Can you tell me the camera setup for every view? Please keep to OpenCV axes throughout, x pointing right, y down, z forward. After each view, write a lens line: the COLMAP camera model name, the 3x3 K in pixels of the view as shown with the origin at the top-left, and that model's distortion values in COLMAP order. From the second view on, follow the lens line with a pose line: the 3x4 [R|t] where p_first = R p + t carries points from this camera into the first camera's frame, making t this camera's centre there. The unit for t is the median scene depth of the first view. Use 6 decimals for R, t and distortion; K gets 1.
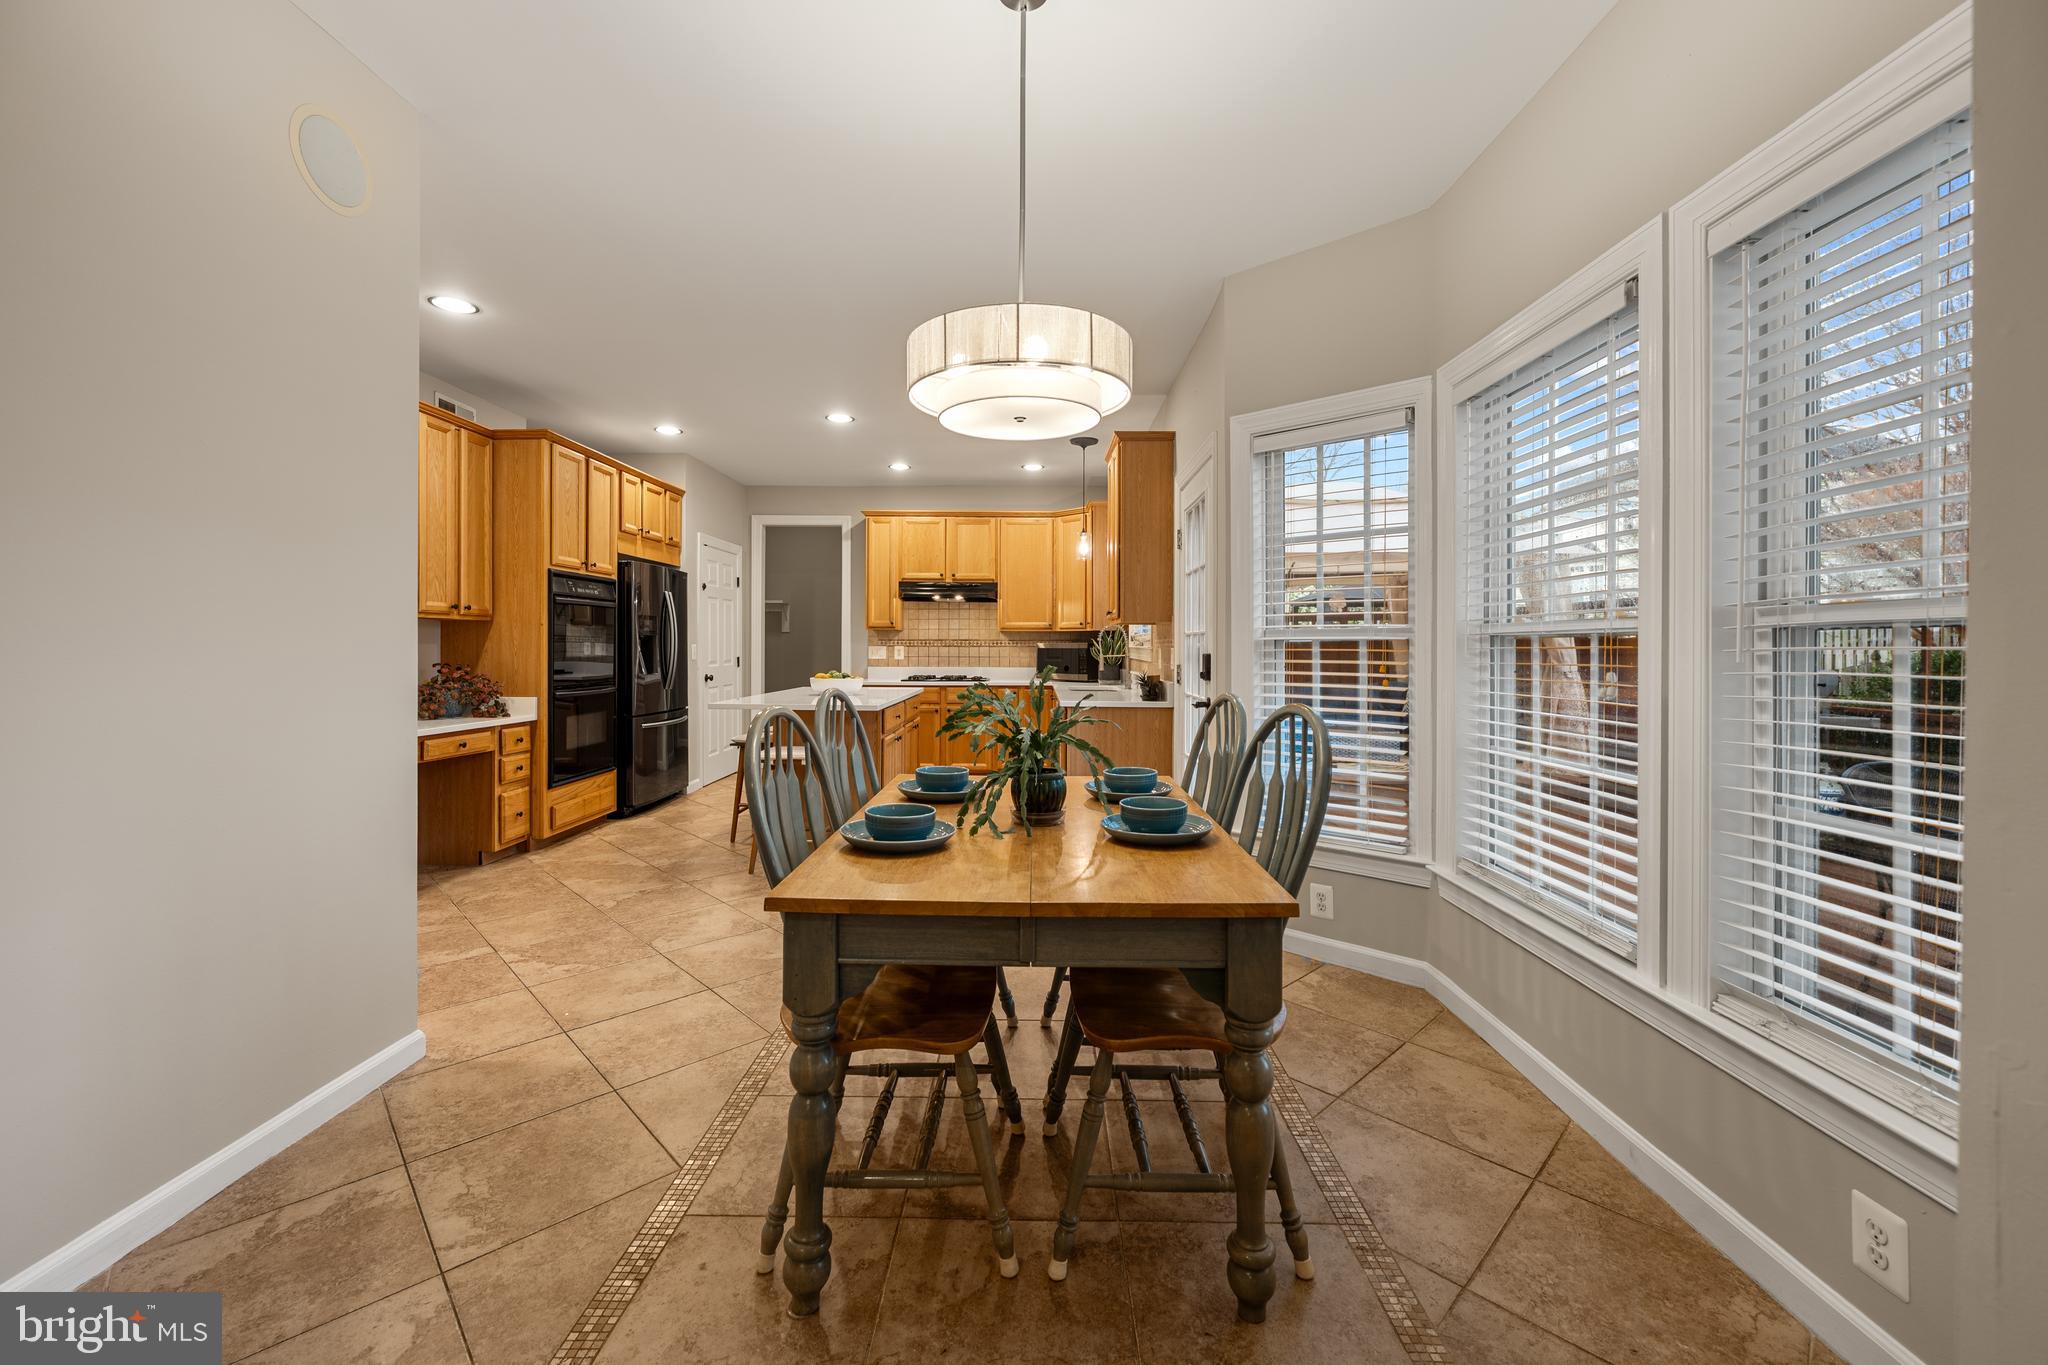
lens RADIAL K [[819.7, 0, 1020.9], [0, 819.7, 667.3], [0, 0, 1]] dist [-0.000936, -0.000085]
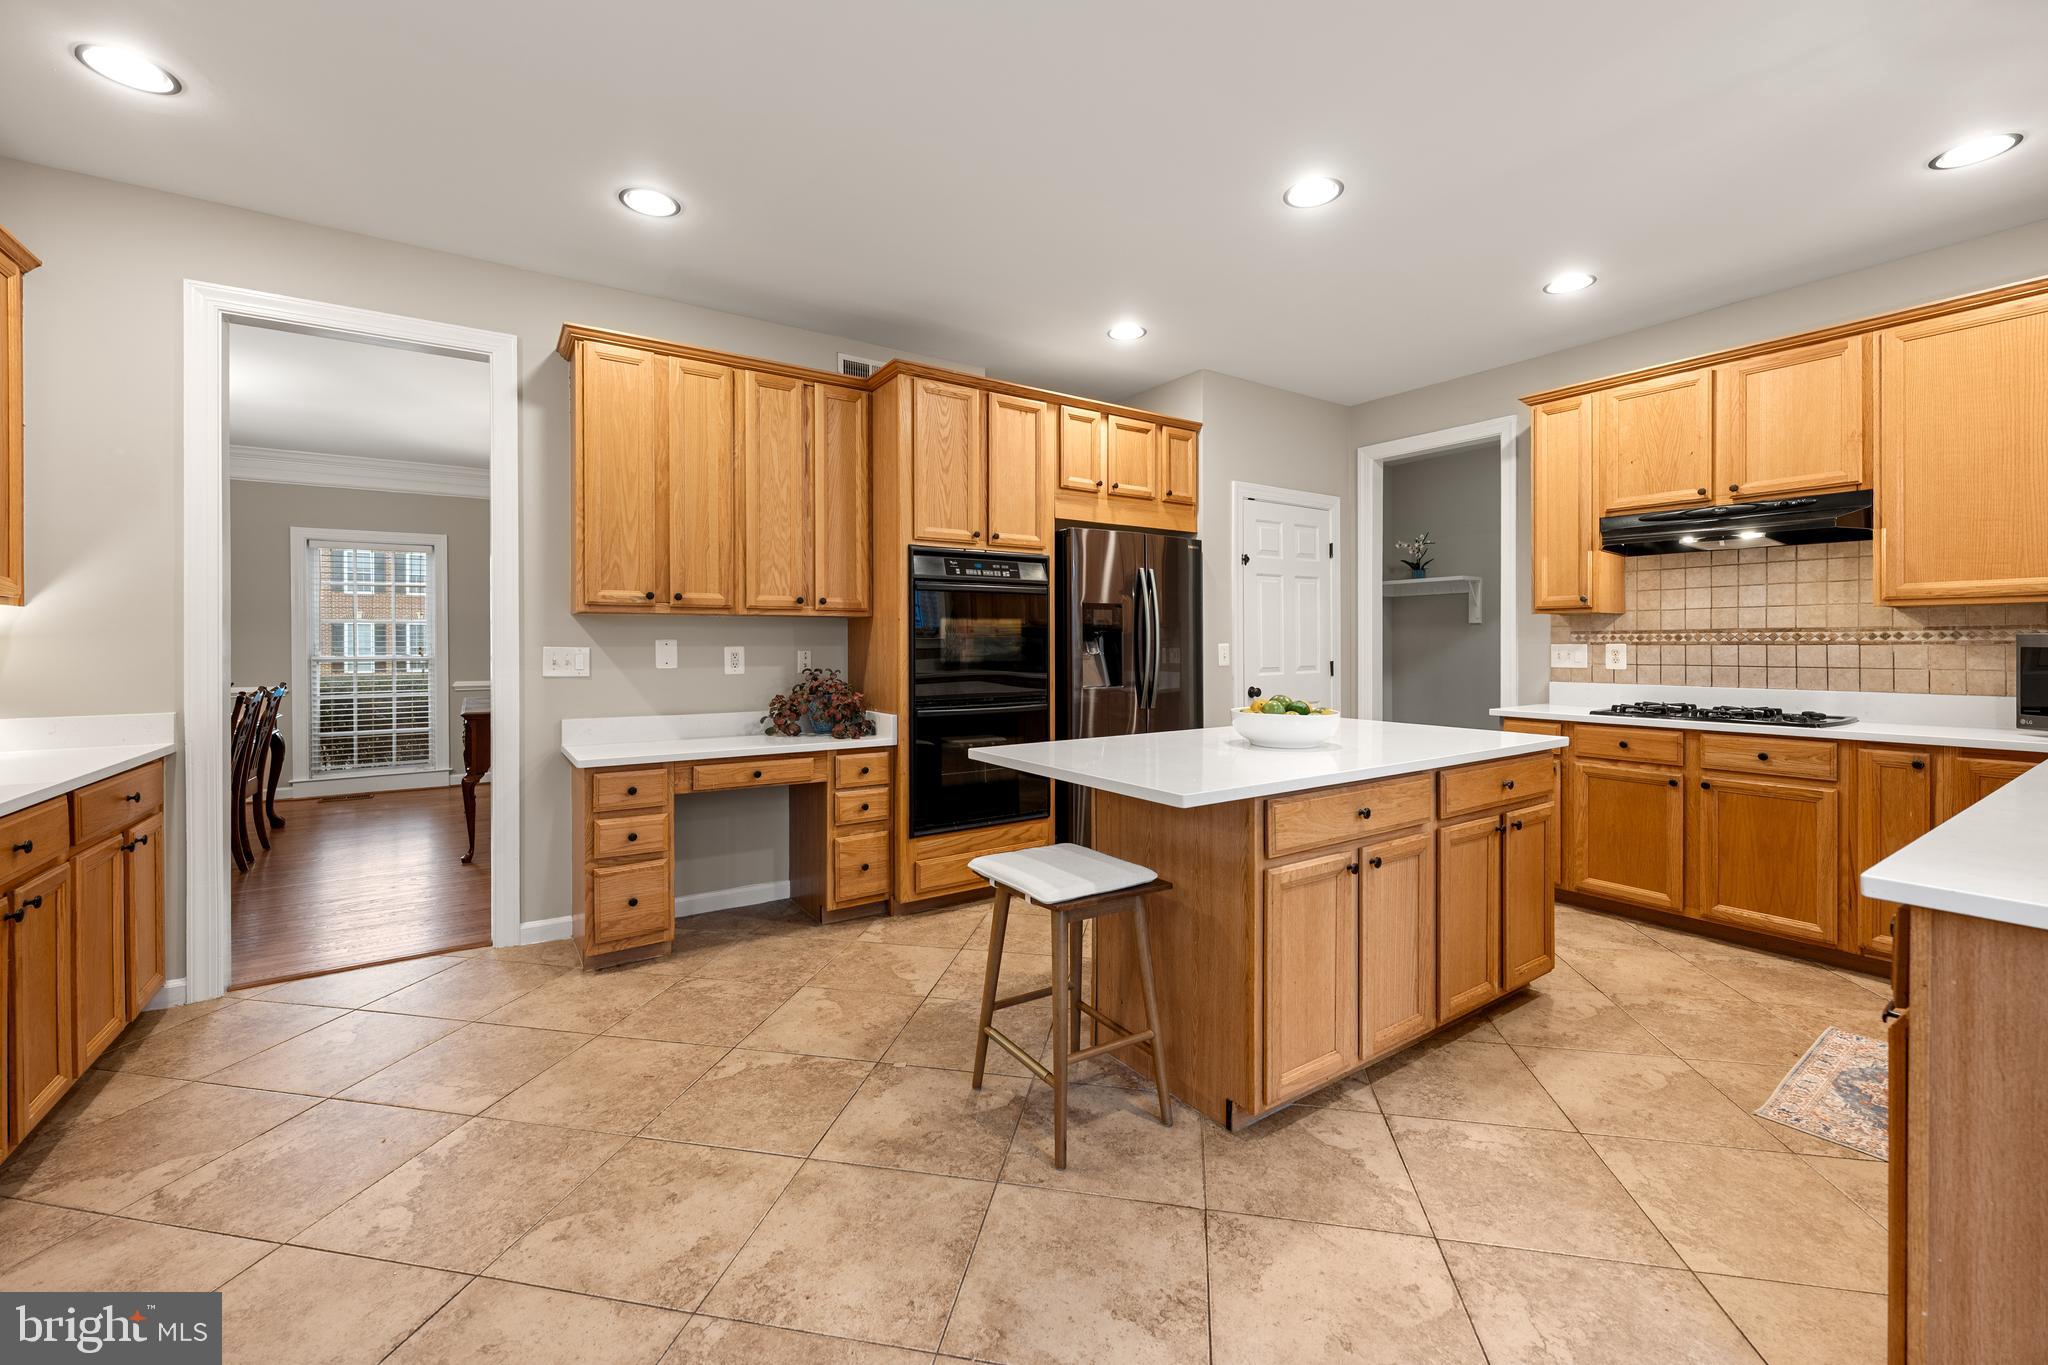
lens RADIAL K [[826.7, 0, 1024.3], [0, 826.7, 641.5], [0, 0, 1]] dist [-0.000251, 0.000340]
pose [[0.575001, -0.008793, -0.818106, 0.089034], [-0.015635, 0.999642, -0.021733, -0.014096], [0.818003, 0.025287, 0.574657, 0.553600]]
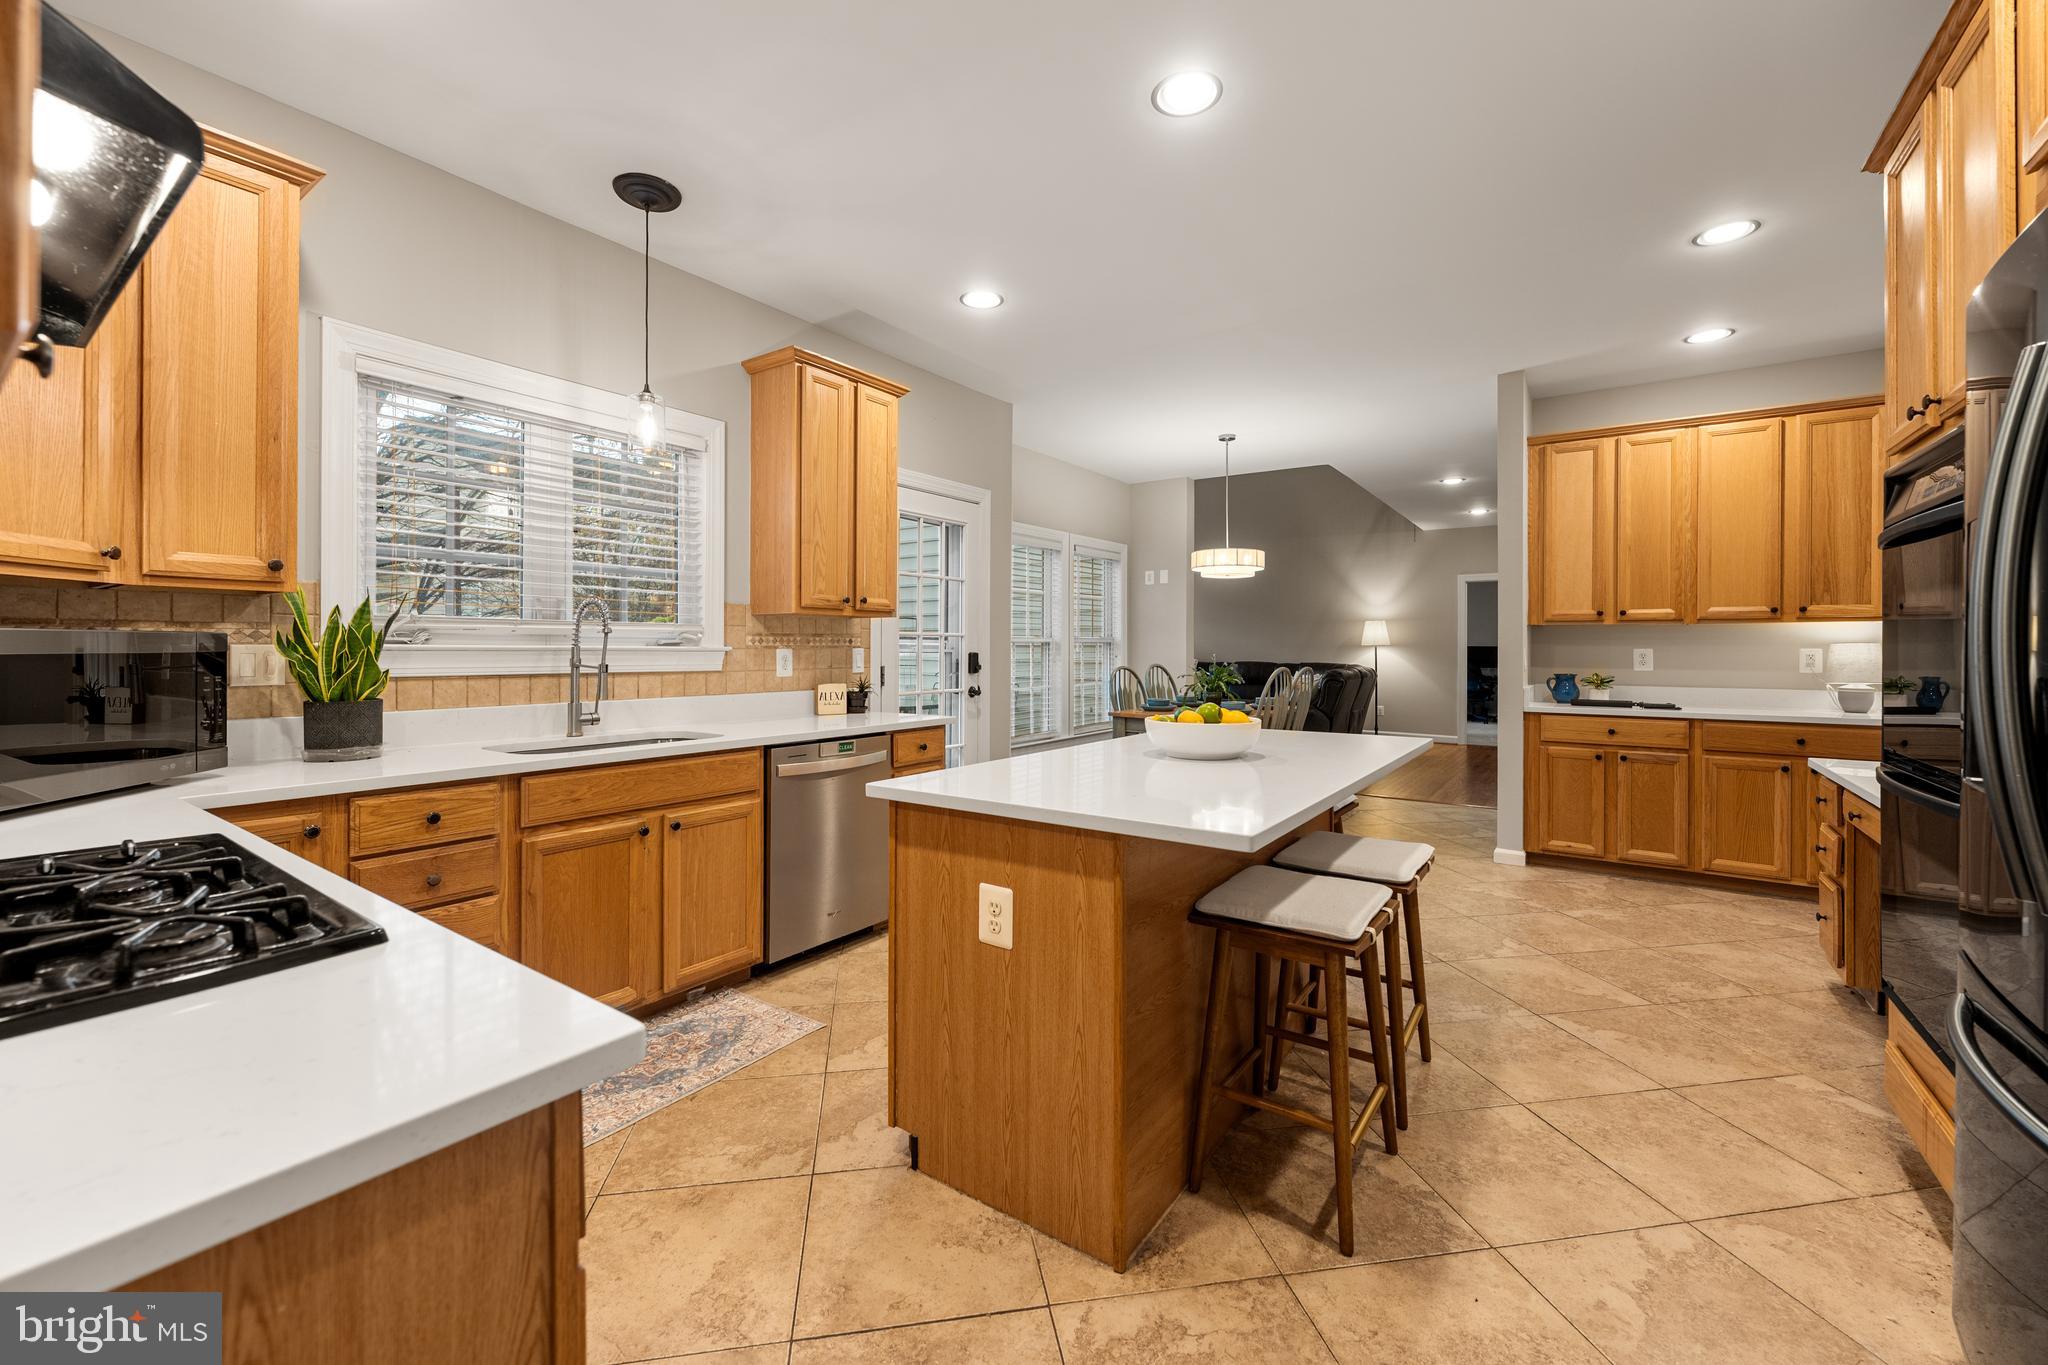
lens RADIAL K [[819.7, 0, 1020.9], [0, 819.7, 667.3], [0, 0, 1]] dist [-0.000936, -0.000085]
pose [[-0.825122, -0.021341, 0.564552, -0.377387], [0.007407, 0.998792, 0.048581, -0.036200], [-0.564906, 0.044267, -0.823967, 1.358119]]
